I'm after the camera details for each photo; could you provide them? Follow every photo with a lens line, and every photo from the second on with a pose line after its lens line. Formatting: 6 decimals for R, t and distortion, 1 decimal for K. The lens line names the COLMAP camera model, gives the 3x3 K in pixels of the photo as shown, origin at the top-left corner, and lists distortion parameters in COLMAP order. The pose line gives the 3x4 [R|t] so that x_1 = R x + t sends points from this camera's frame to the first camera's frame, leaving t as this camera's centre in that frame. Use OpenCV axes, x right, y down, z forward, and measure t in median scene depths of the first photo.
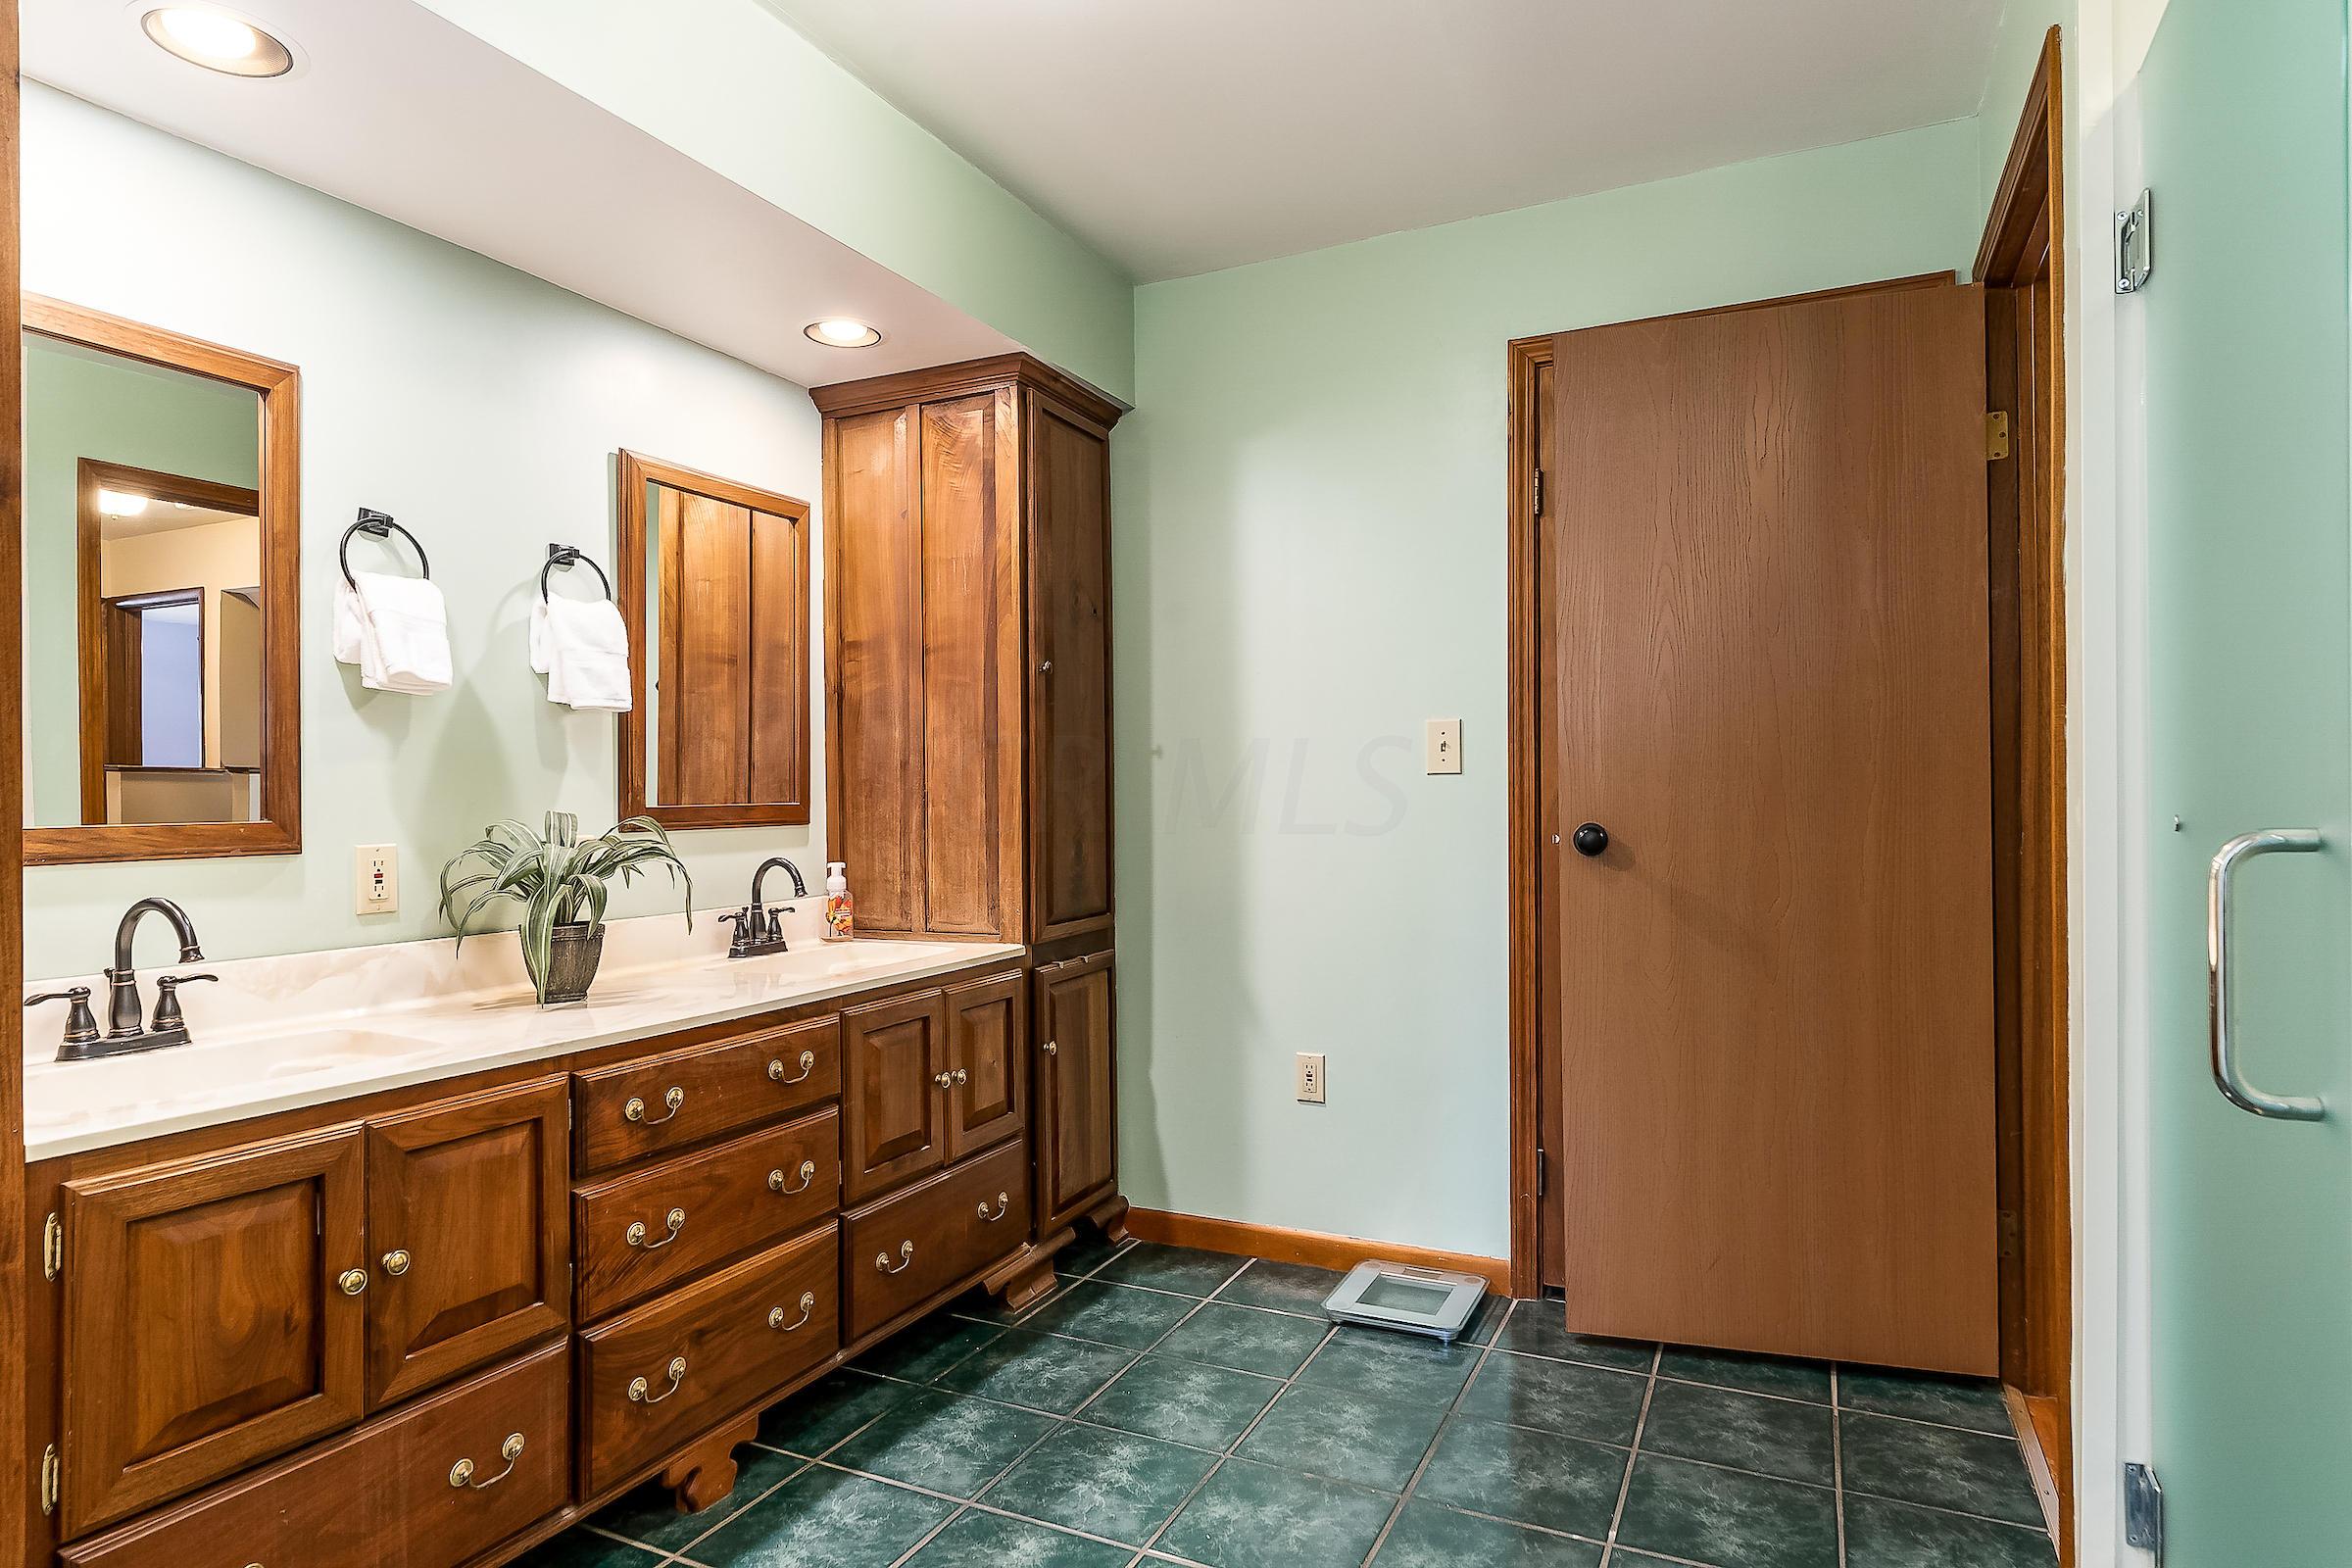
lens RADIAL K [[1339.9, 0, 1166.7], [0, 1339.9, 788.6], [0, 0, 1]] dist [-0.001634, -0.000030]
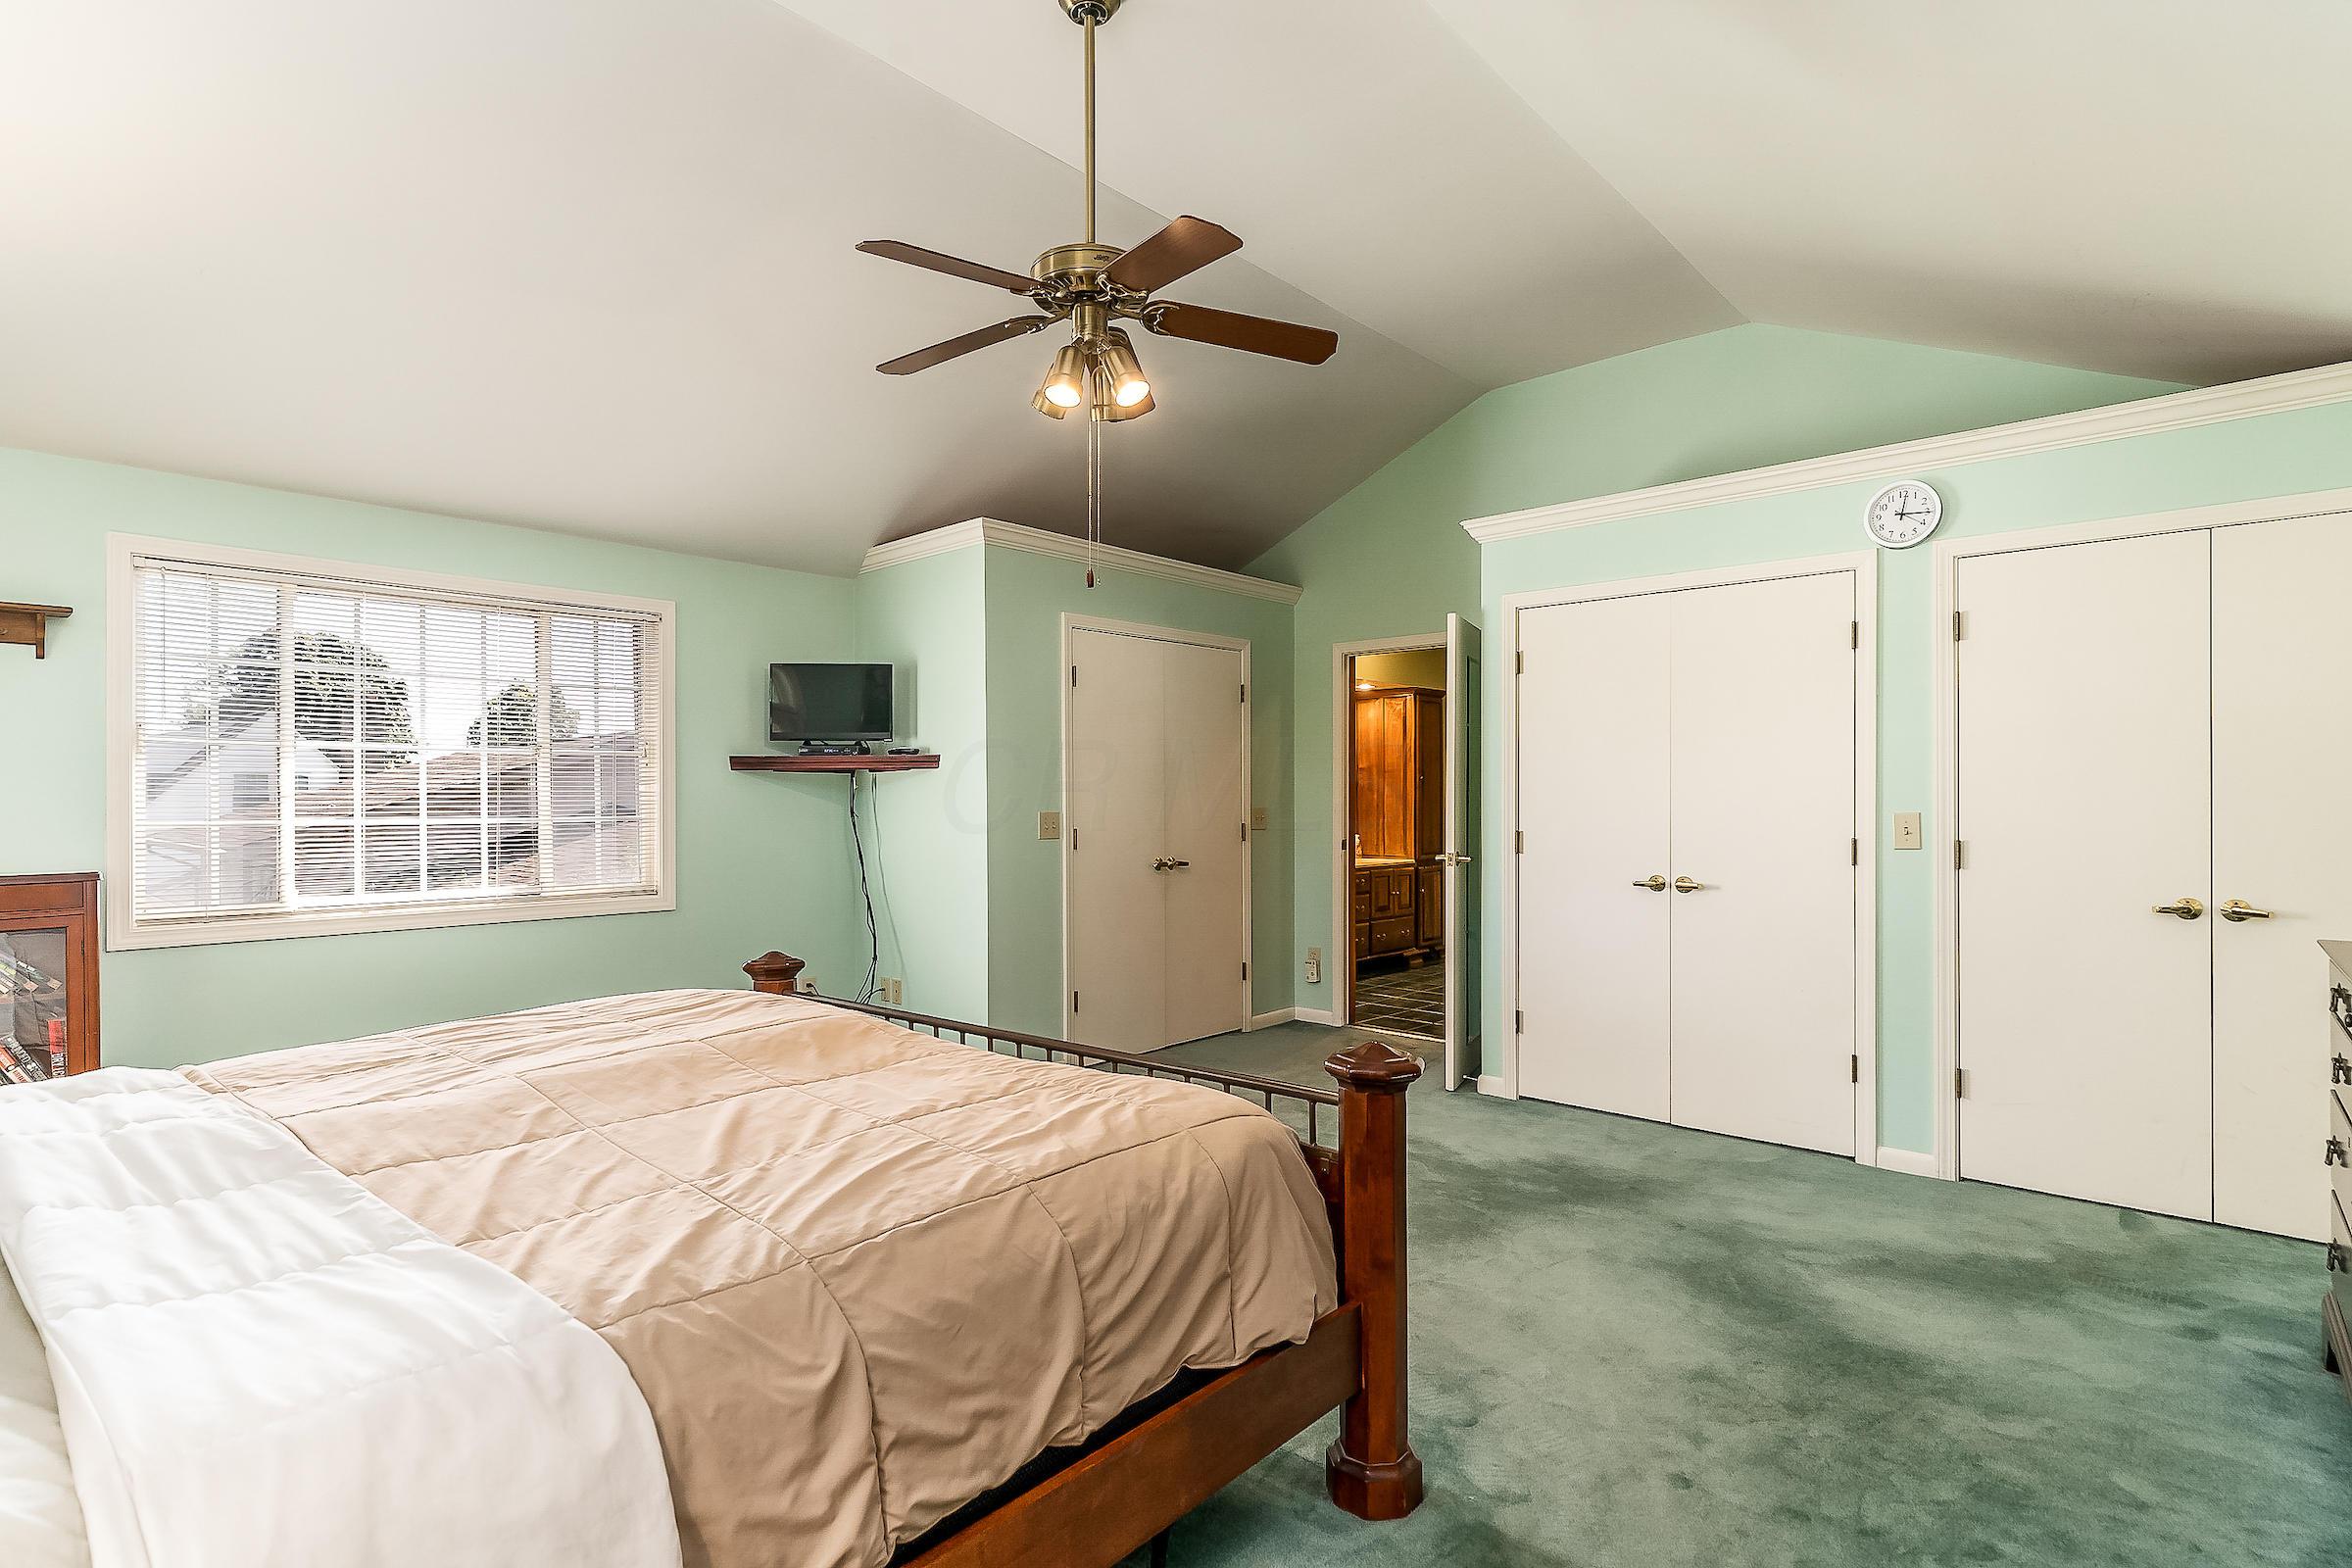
lens RADIAL K [[1187.3, 0, 1176.5], [0, 1187.3, 787.8], [0, 0, 1]] dist [0.000567, 0.000002]
pose [[0.957763, 0.006230, -0.287490, 0.175955], [-0.003468, 0.999943, 0.010116, -0.093995], [0.287537, -0.008692, 0.957730, -2.008348]]
